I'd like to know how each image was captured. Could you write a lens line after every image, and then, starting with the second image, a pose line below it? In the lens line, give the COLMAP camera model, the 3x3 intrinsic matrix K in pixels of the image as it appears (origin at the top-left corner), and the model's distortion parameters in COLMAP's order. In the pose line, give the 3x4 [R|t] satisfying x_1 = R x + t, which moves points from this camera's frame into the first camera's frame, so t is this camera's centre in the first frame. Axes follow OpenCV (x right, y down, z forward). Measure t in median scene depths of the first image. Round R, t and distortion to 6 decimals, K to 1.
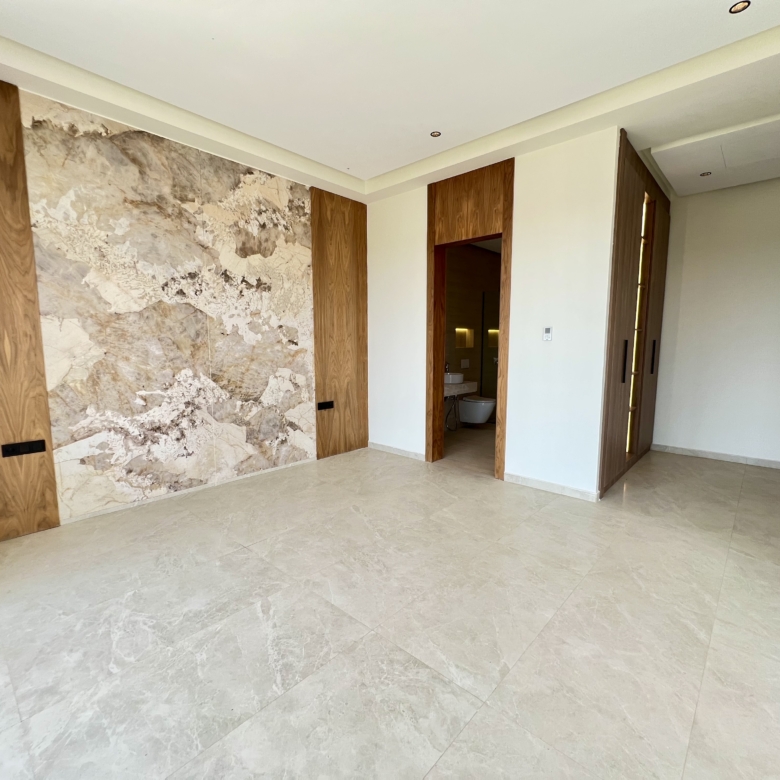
lens RADIAL K [[416.7, 0, 390.0], [0, 416.7, 390.0], [0, 0, 1]] dist [-0.003107, -0.000072]
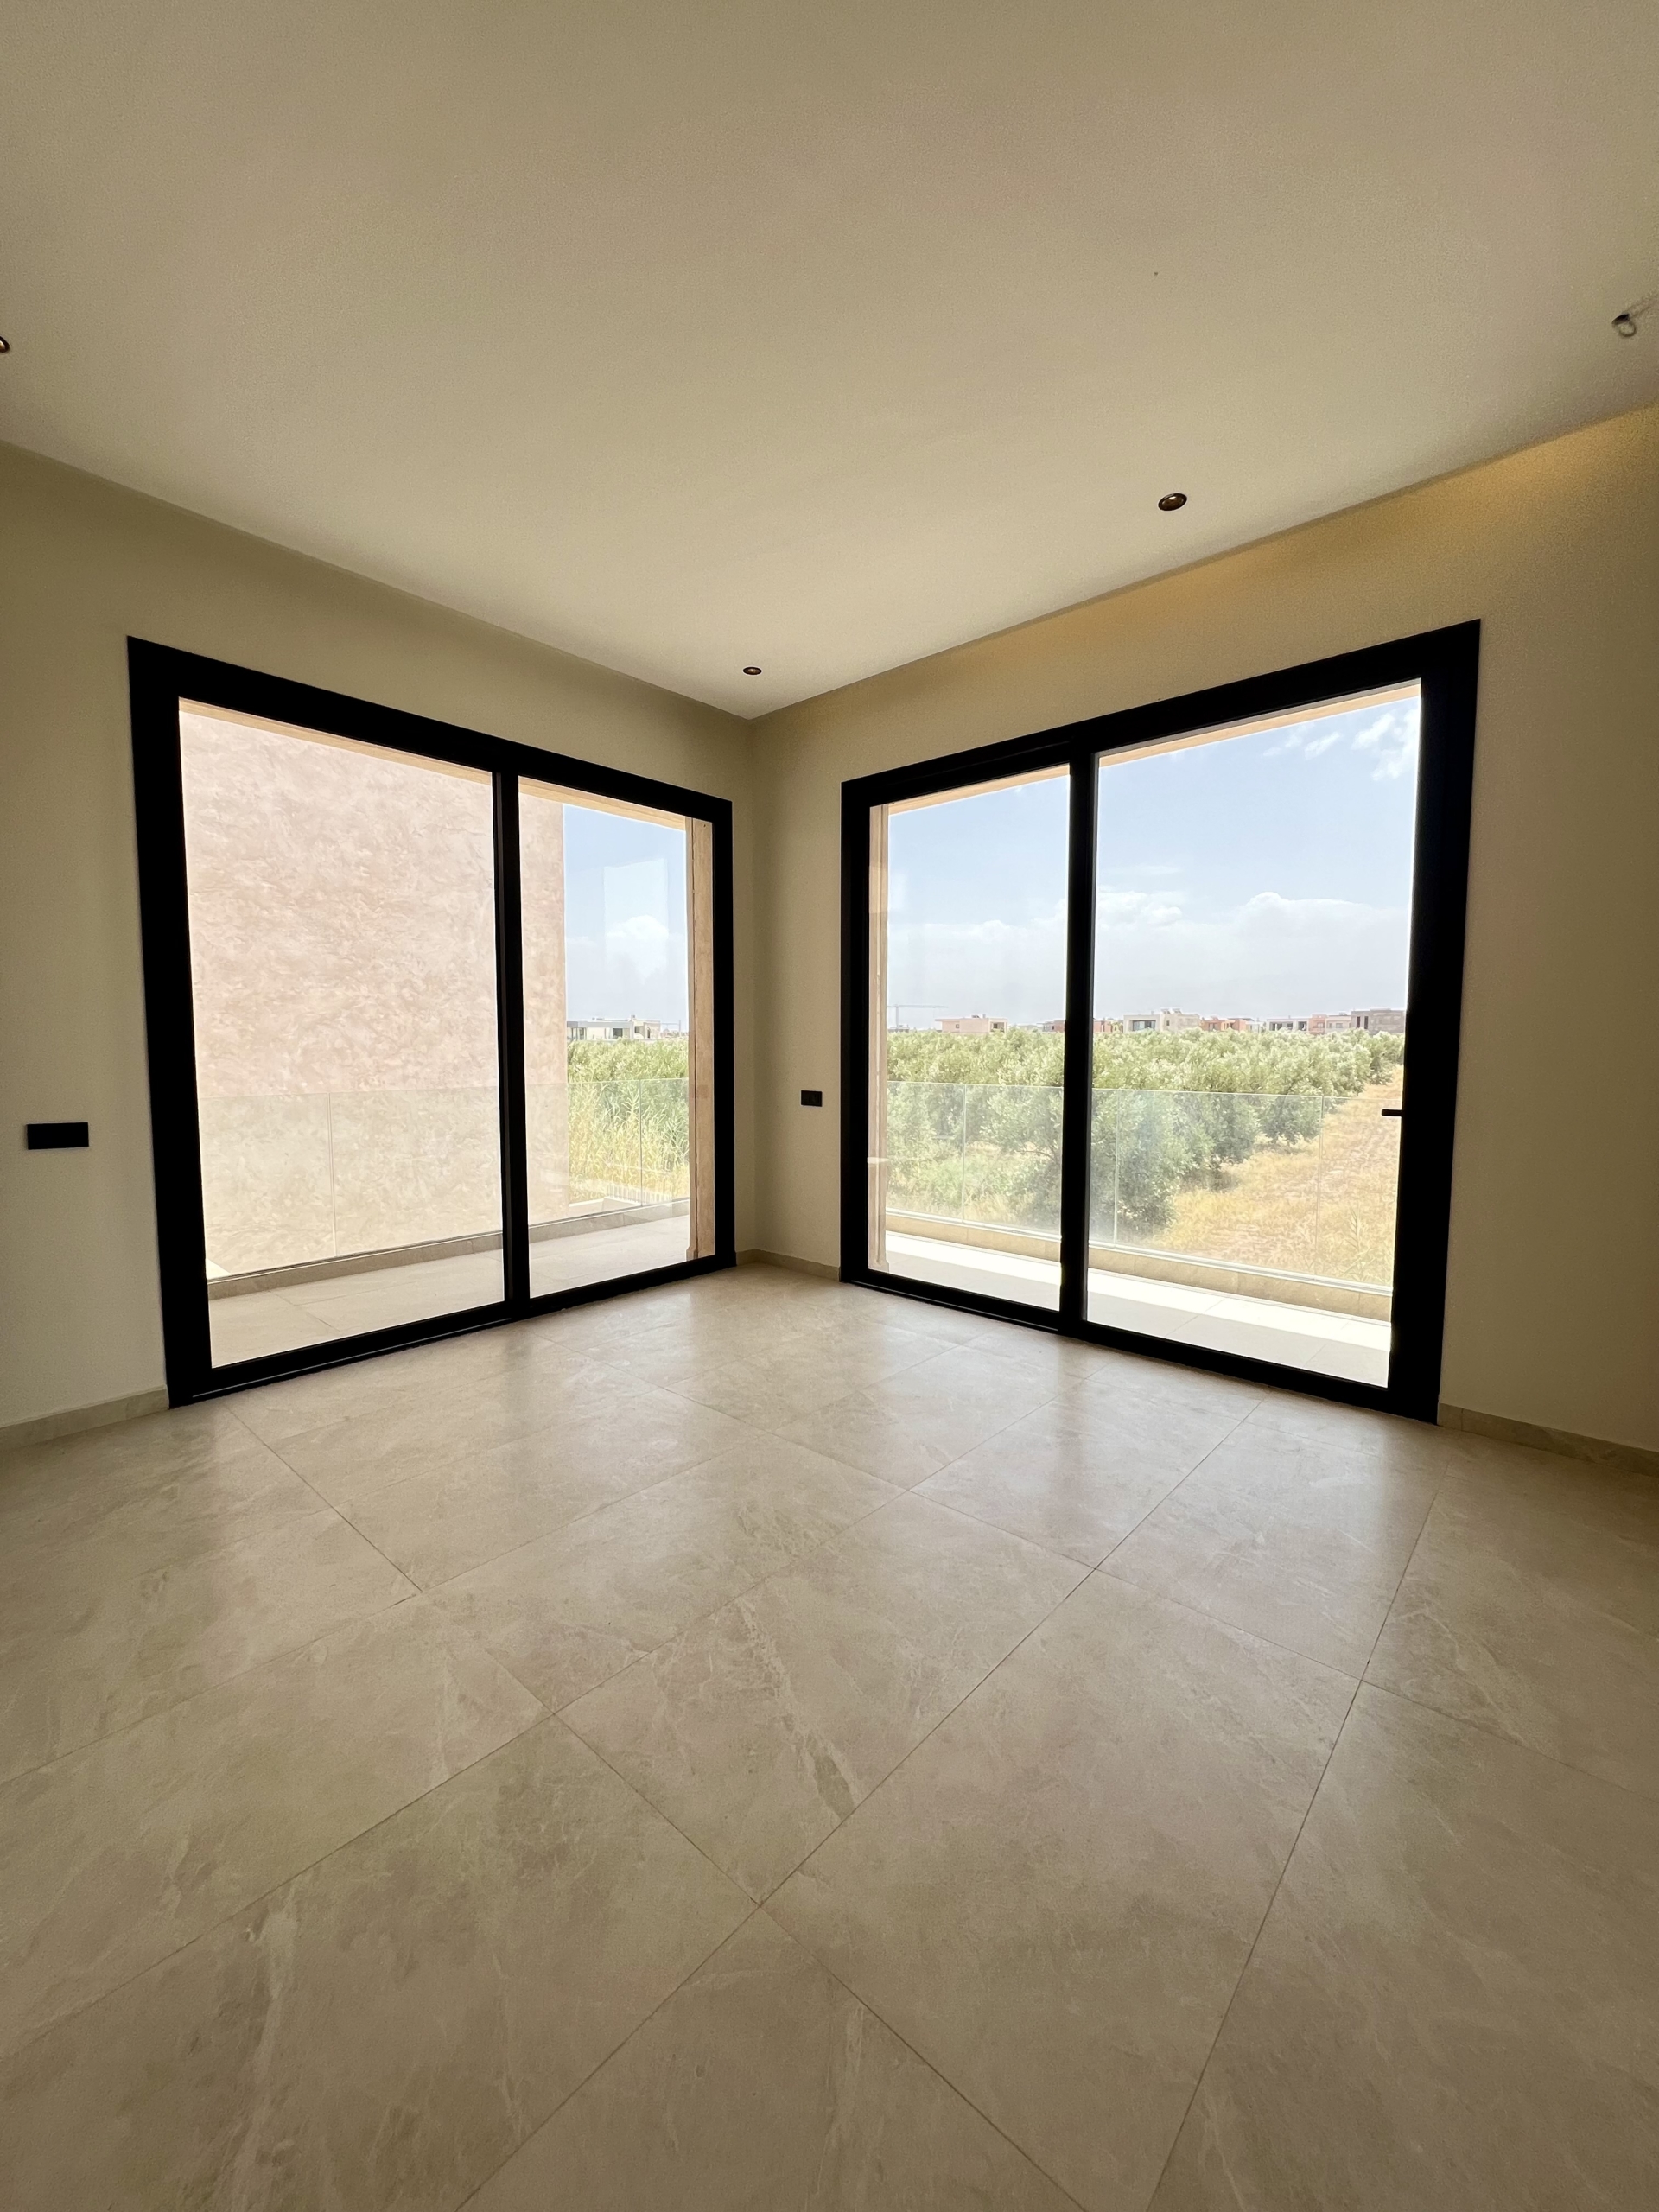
lens RADIAL K [[885.7, 0, 829.5], [0, 885.7, 1106.0], [0, 0, 1]] dist [-0.003093, 0.000225]
pose [[-0.999908, -0.001357, -0.013471, -0.067058], [-0.003840, 0.982528, 0.186075, -0.146013], [0.012983, 0.186110, -0.982443, 1.289674]]
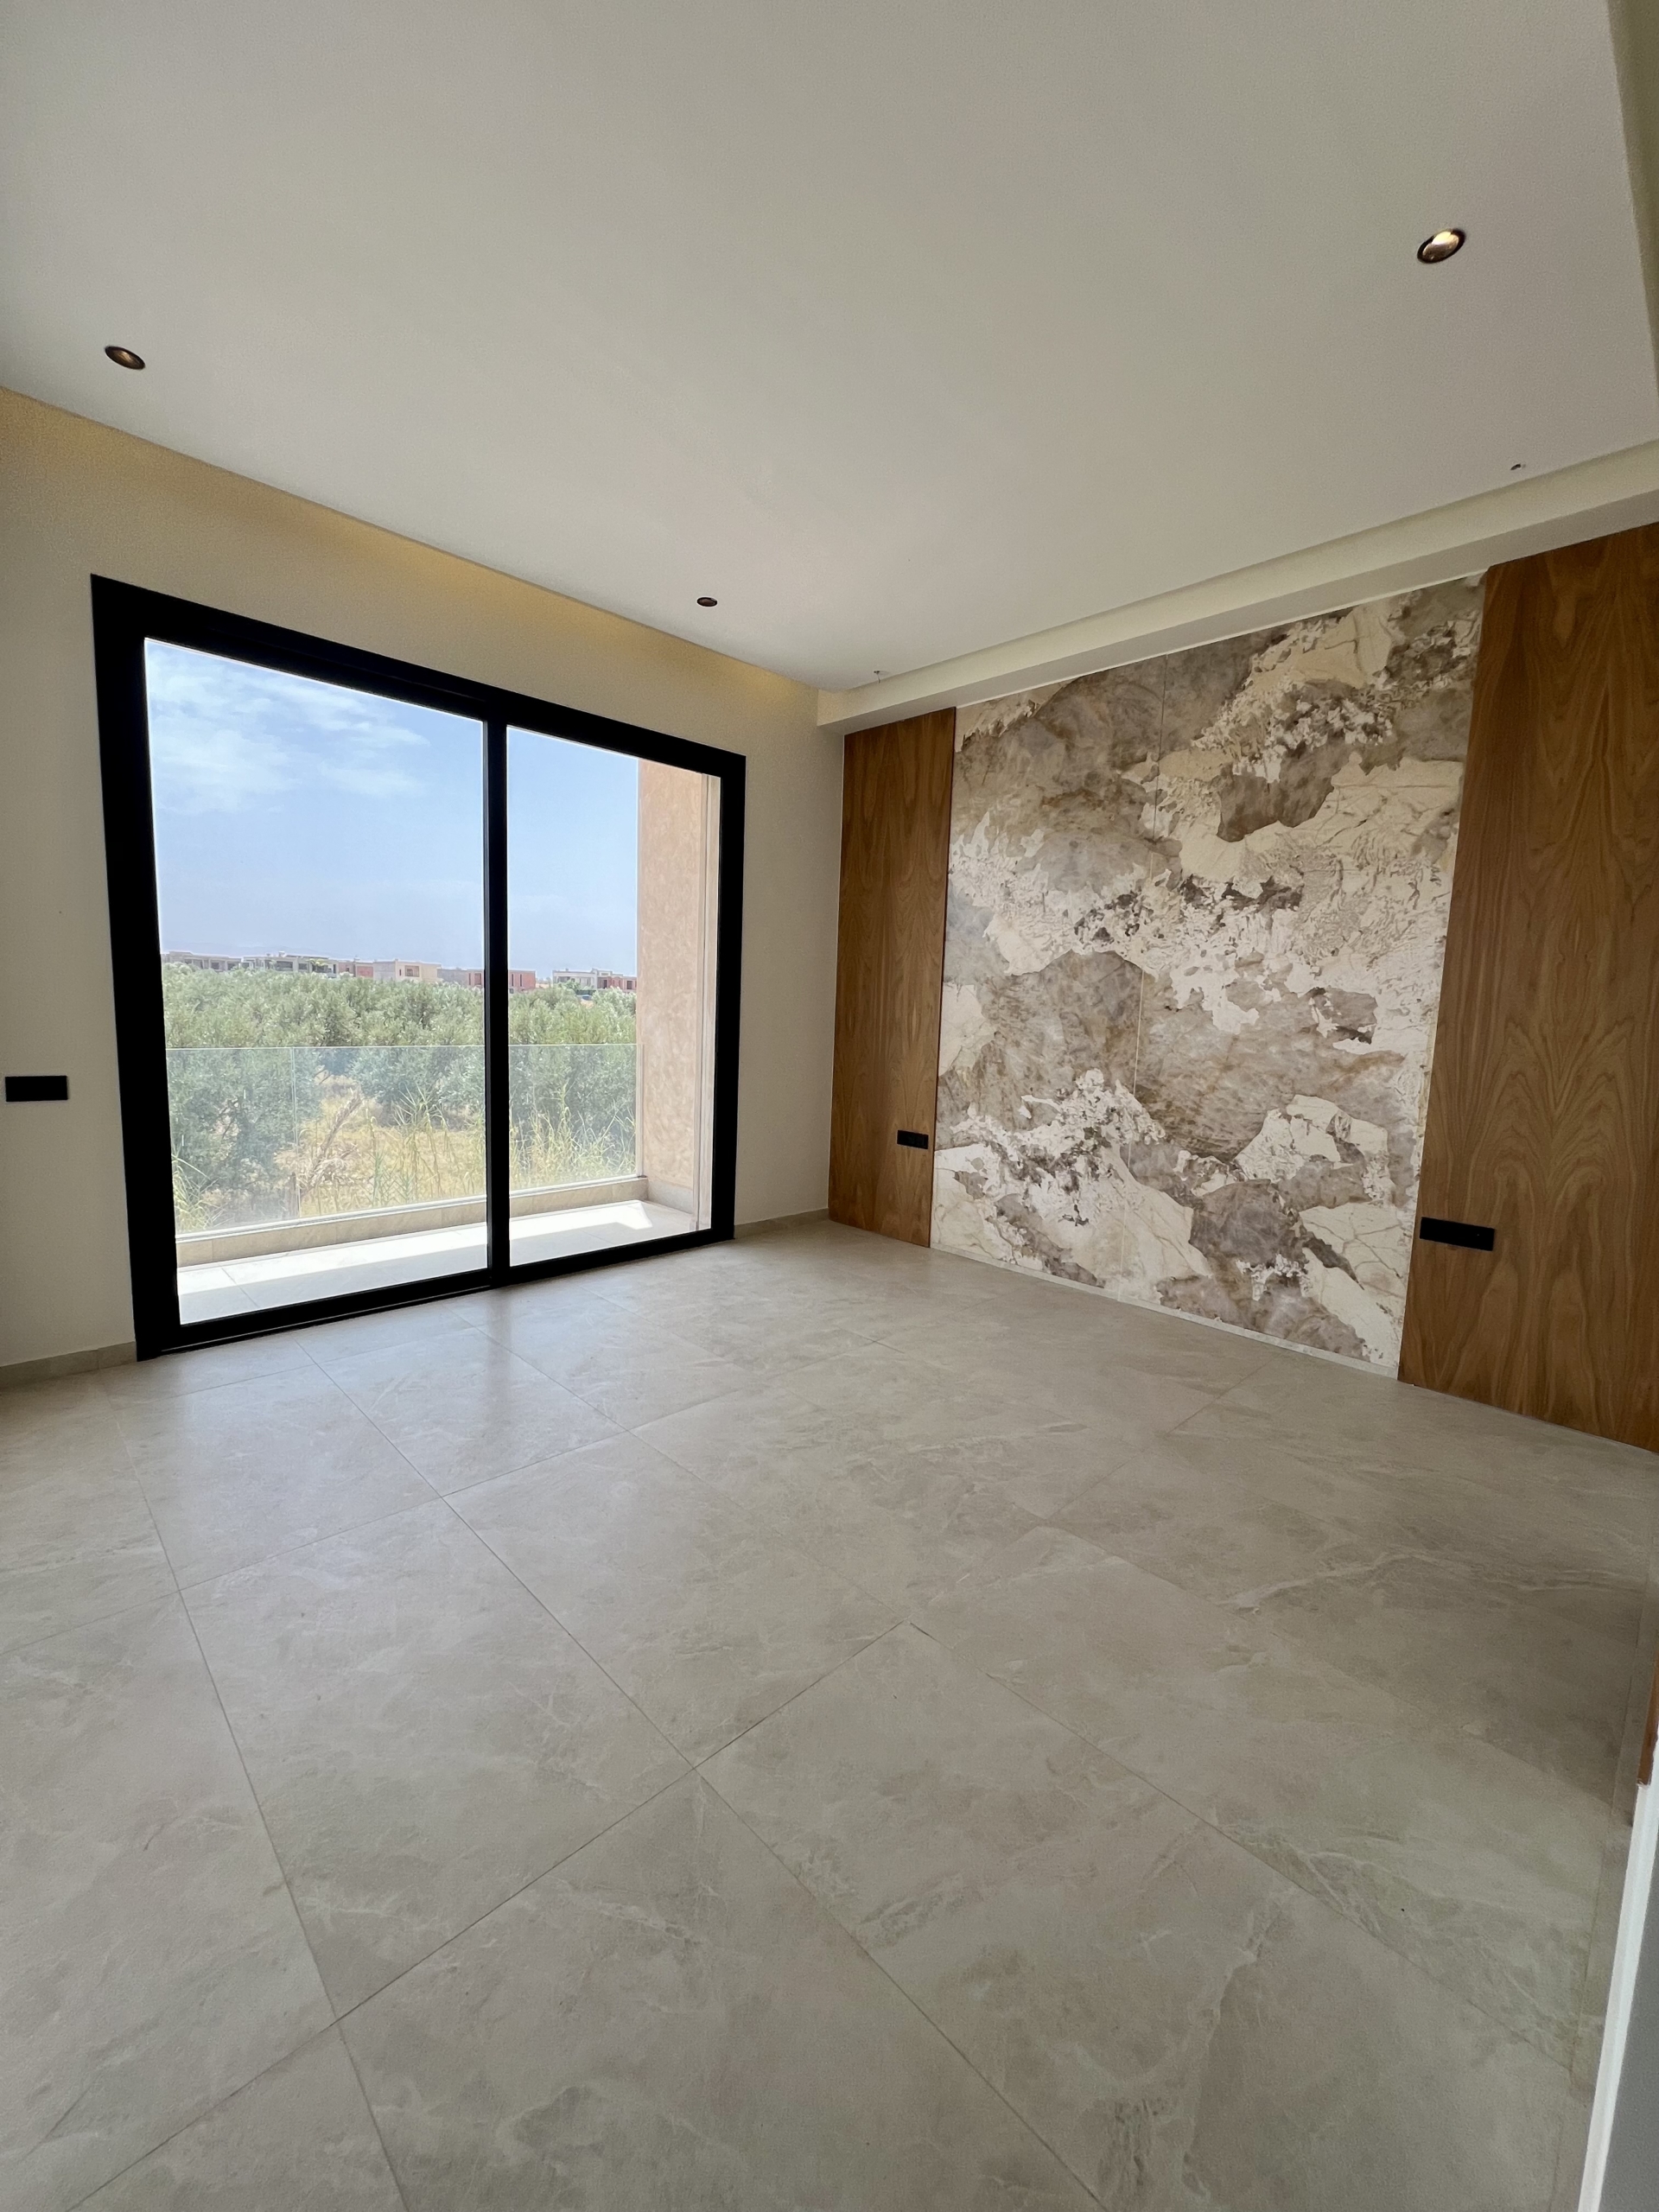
lens RADIAL K [[885.7, 0, 829.5], [0, 885.7, 1106.0], [0, 0, 1]] dist [-0.003093, 0.000225]
pose [[-0.053707, 0.113324, -0.992105, 0.708477], [-0.147854, 0.981685, 0.120138, -0.092449], [0.987550, 0.153139, -0.035968, 0.694084]]
